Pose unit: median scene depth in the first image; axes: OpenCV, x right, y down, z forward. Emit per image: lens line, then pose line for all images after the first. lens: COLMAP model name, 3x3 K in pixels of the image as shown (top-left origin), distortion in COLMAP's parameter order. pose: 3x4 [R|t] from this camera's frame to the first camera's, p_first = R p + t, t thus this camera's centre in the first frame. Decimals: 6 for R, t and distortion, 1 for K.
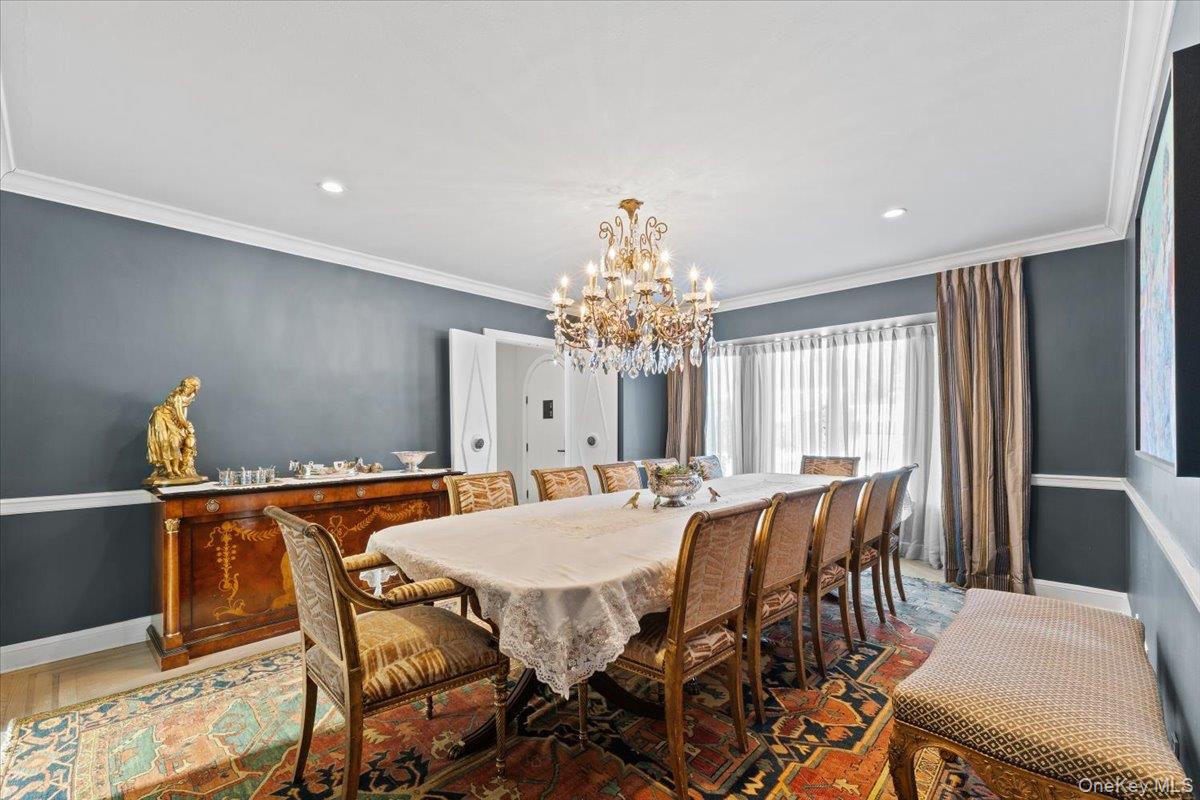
lens RADIAL K [[514.5, 0, 601.2], [0, 514.5, 427.3], [0, 0, 1]] dist [0.001285, 0.000080]
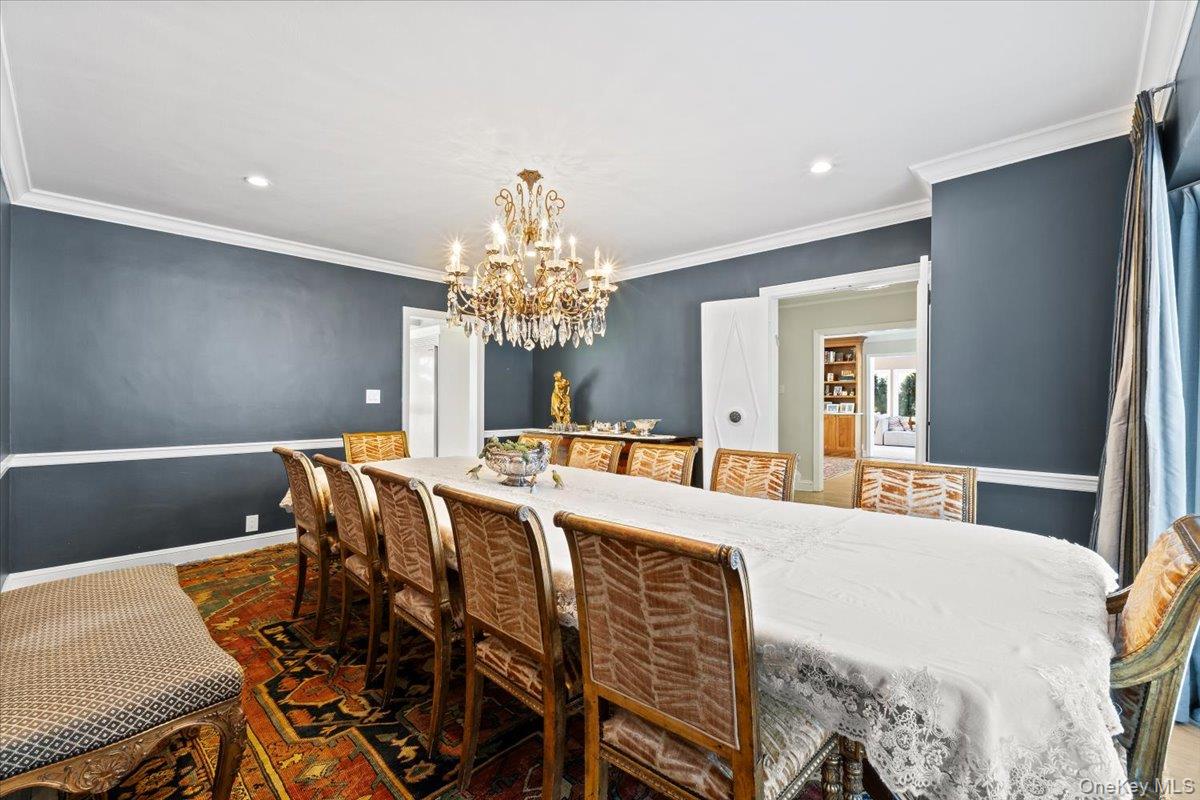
lens RADIAL K [[508.2, 0, 594.2], [0, 508.2, 400.3], [0, 0, 1]] dist [-0.000597, -0.000236]
pose [[-0.008973, 0.006067, -0.999941, 1.284207], [-0.003750, 0.999974, 0.006101, -0.006531], [0.999953, 0.003805, -0.008950, 1.398340]]
